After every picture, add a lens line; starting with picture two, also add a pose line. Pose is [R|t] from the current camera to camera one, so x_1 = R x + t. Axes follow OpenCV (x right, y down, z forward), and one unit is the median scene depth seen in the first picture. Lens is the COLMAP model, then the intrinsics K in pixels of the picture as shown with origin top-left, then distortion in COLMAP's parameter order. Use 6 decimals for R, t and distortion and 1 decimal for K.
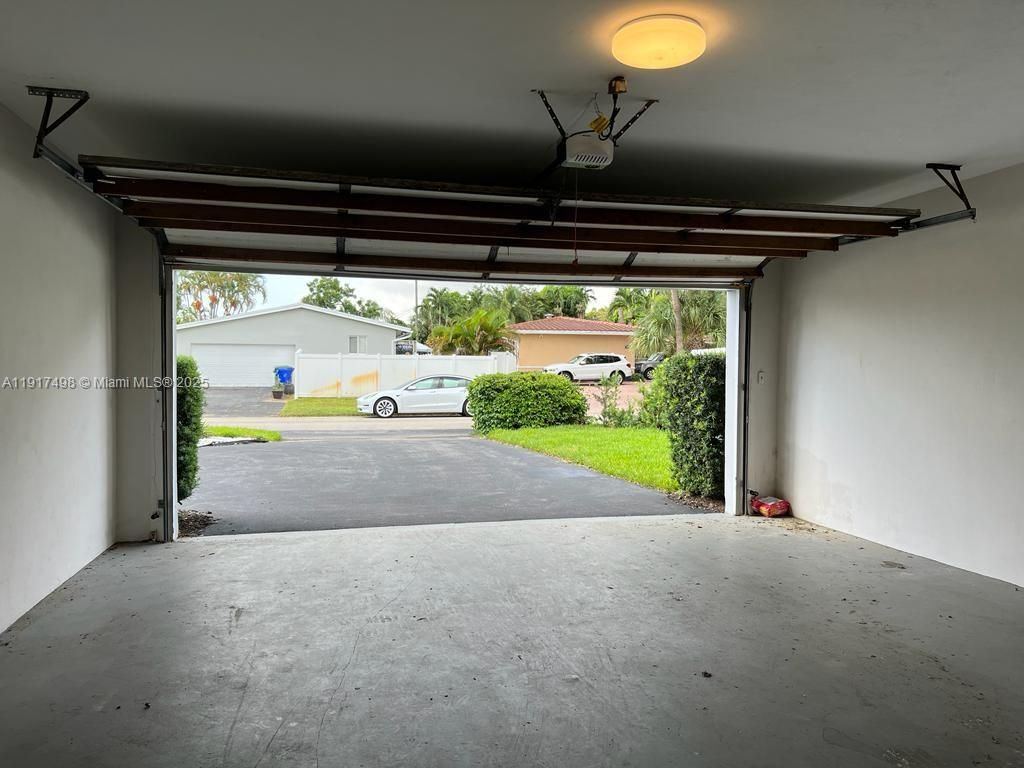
lens RADIAL K [[765.4, 0, 512.0], [0, 765.4, 384.0], [0, 0, 1]] dist [0.040314, -0.001404]
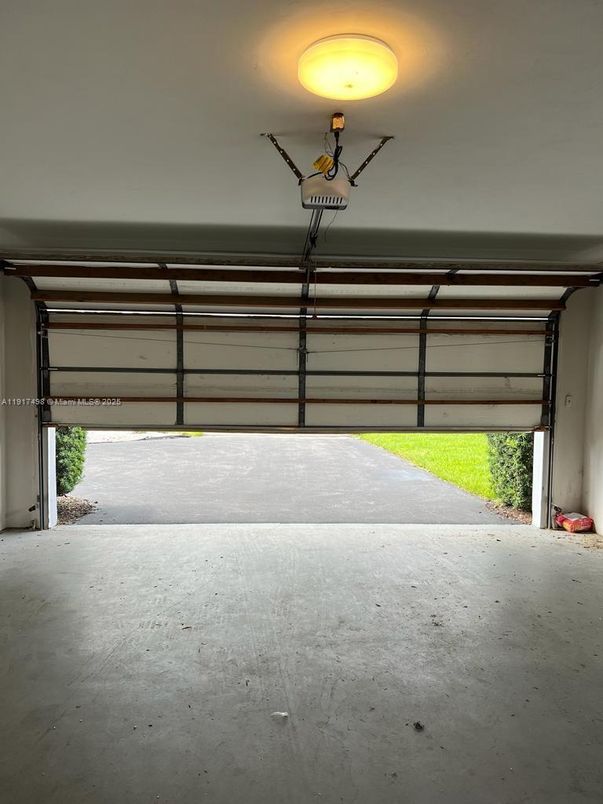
lens RADIAL K [[602.2, 0, 293.1], [0, 602.2, 404.5], [0, 0, 1]] dist [0.011834, 0.000975]
pose [[0.981517, 0.015413, -0.190755, 0.139030], [-0.010331, 0.999565, 0.027607, -0.029366], [0.191098, -0.025126, 0.981249, 0.134186]]
